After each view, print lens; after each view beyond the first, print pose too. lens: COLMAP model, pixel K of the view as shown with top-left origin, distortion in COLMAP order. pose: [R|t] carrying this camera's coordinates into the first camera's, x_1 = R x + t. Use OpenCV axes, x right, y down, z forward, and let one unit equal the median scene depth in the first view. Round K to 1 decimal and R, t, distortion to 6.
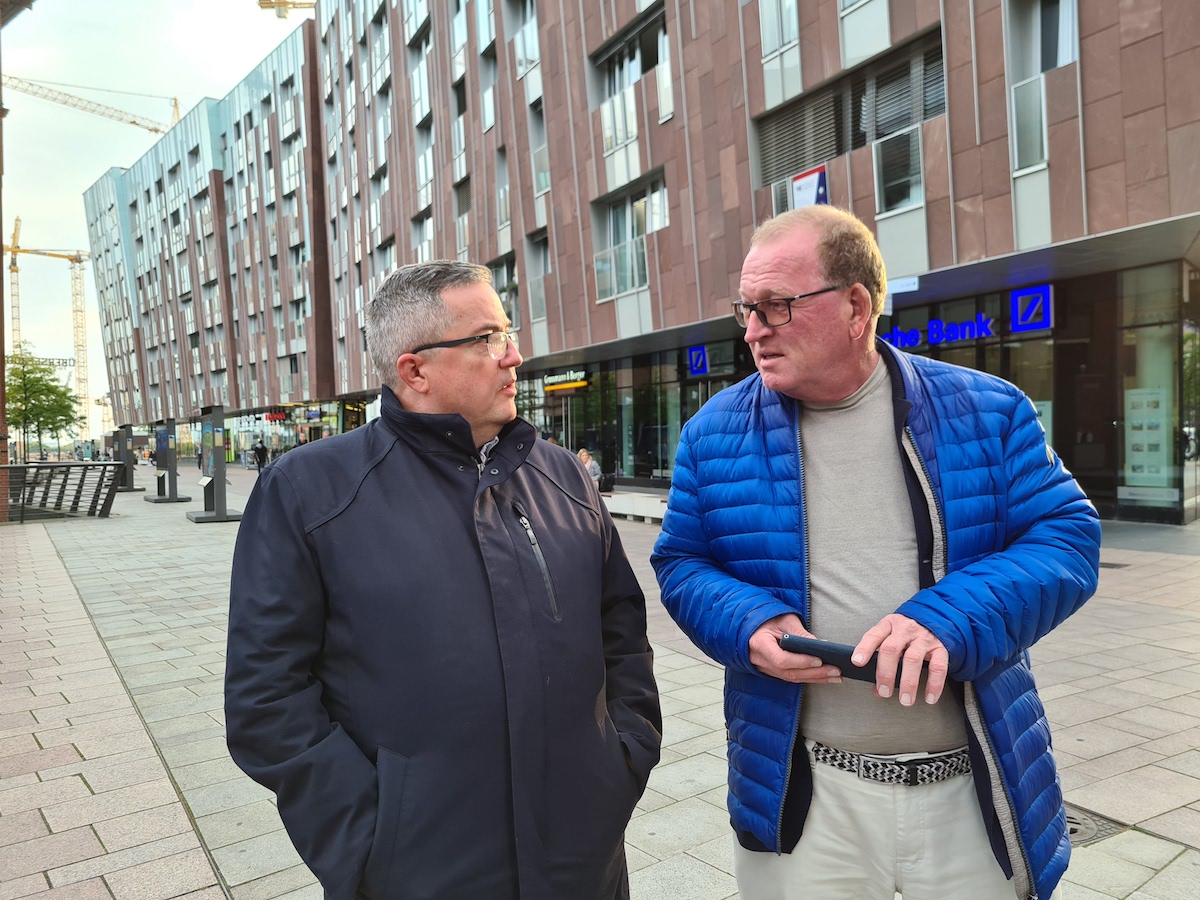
lens RADIAL K [[898.3, 0, 608.4], [0, 898.3, 460.0], [0, 0, 1]] dist [0.033930, -0.005721]
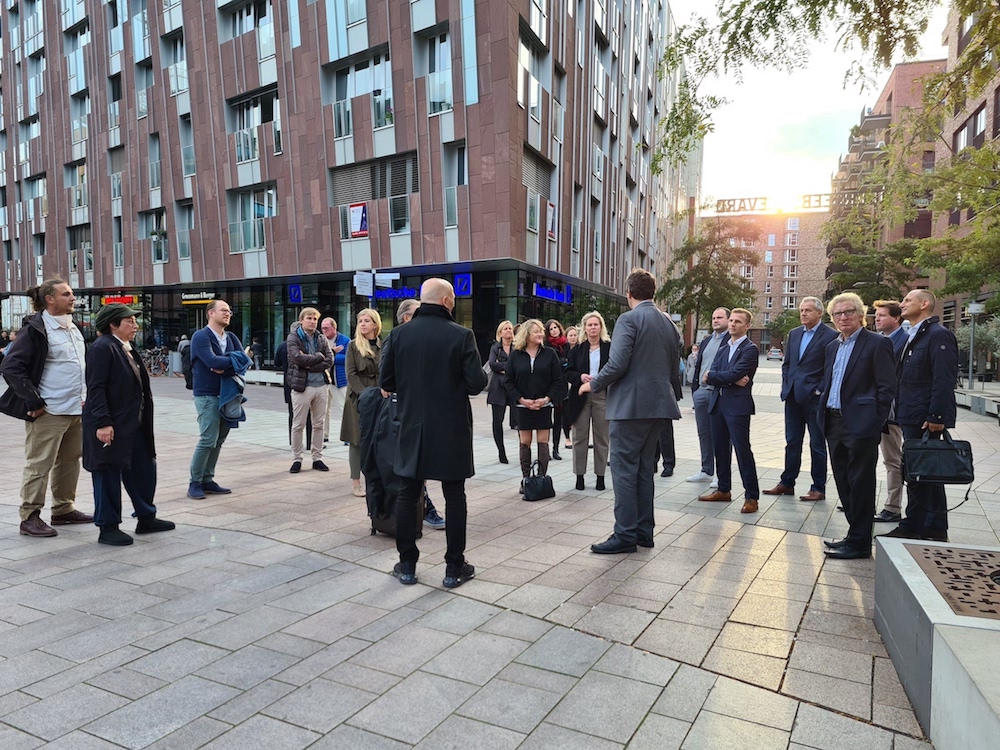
lens RADIAL K [[742.5, 0, 497.2], [0, 742.5, 390.3], [0, 0, 1]] dist [0.056635, -0.039438]
pose [[0.930147, 0.008811, 0.367081, -0.035723], [-0.023116, 0.999134, 0.034590, 0.006764], [-0.366458, -0.040659, 0.929546, -0.262247]]
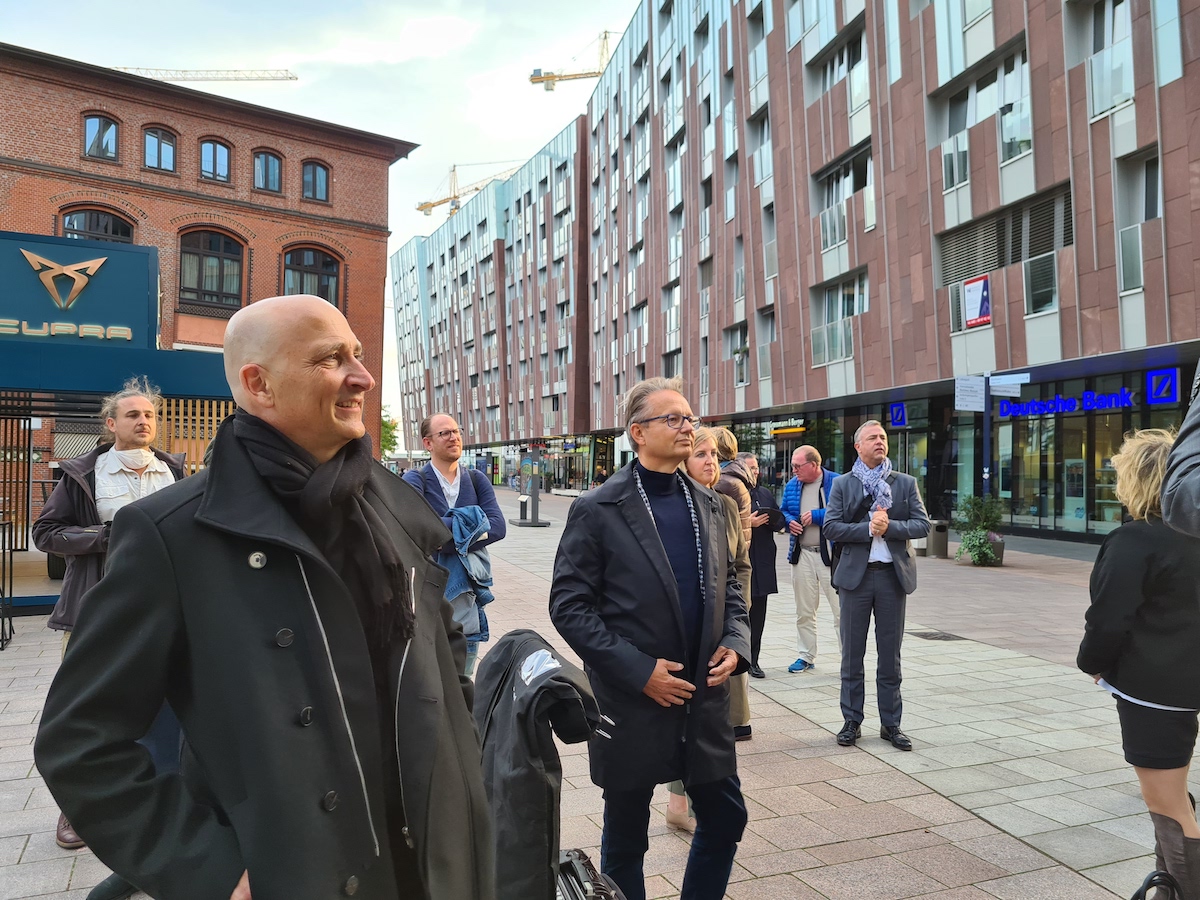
lens RADIAL K [[896.4, 0, 594.5], [0, 896.4, 463.6], [0, 0, 1]] dist [0.049388, -0.037989]
pose [[0.963387, 0.029184, -0.266522, 0.020318], [-0.037291, 0.998981, -0.025406, 0.000398], [0.265509, 0.034415, 0.963494, -0.170893]]
